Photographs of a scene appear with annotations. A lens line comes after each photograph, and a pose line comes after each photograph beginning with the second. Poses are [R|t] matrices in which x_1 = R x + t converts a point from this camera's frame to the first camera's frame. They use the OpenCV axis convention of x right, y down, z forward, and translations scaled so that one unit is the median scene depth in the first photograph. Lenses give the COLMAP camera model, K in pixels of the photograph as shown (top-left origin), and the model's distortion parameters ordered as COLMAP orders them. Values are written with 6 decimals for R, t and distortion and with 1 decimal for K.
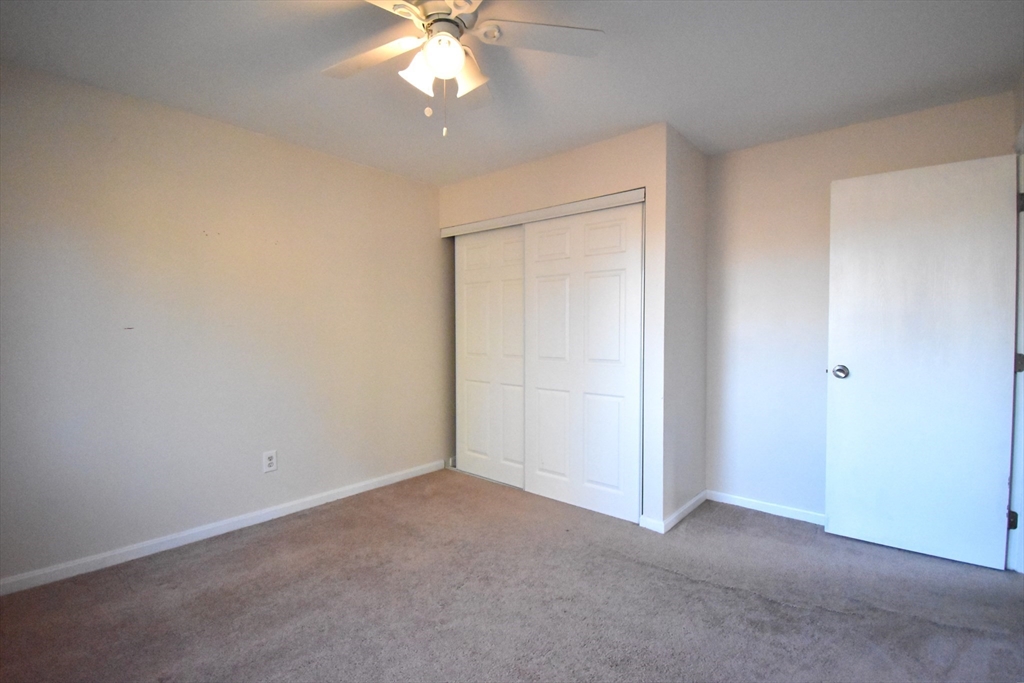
lens RADIAL K [[470.5, 0, 515.3], [0, 470.5, 339.3], [0, 0, 1]] dist [0.003819, -0.017194]
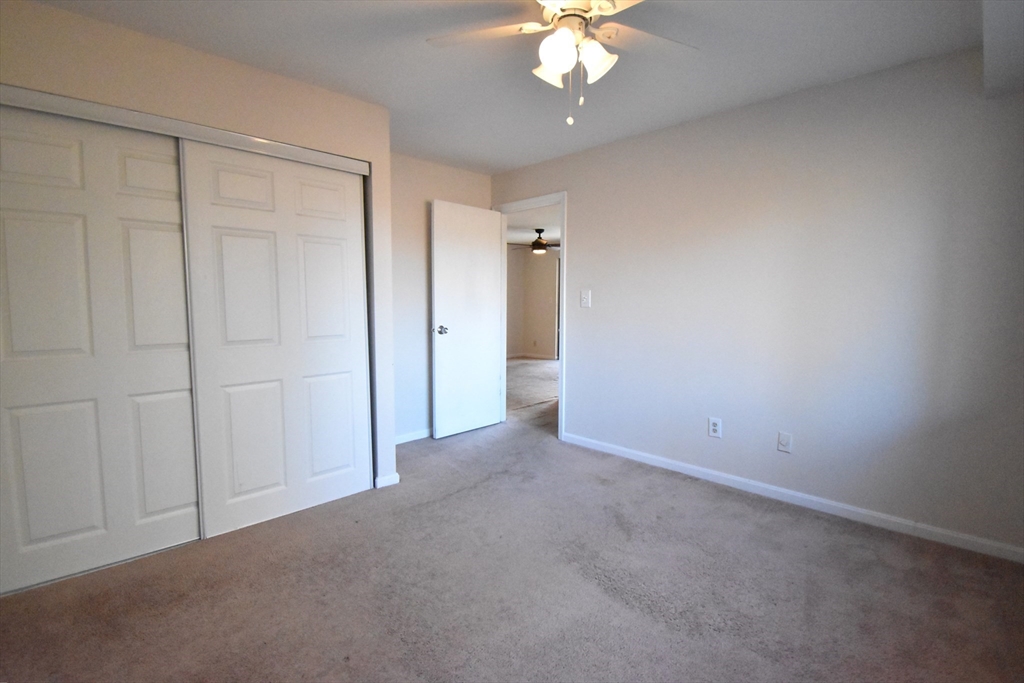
lens RADIAL K [[470.5, 0, 515.3], [0, 470.5, 339.3], [0, 0, 1]] dist [0.003819, -0.017194]
pose [[0.080153, -0.081511, 0.993444, -0.707148], [0.025418, 0.996494, 0.079710, -0.014084], [-0.996458, 0.018862, 0.081944, 0.573644]]
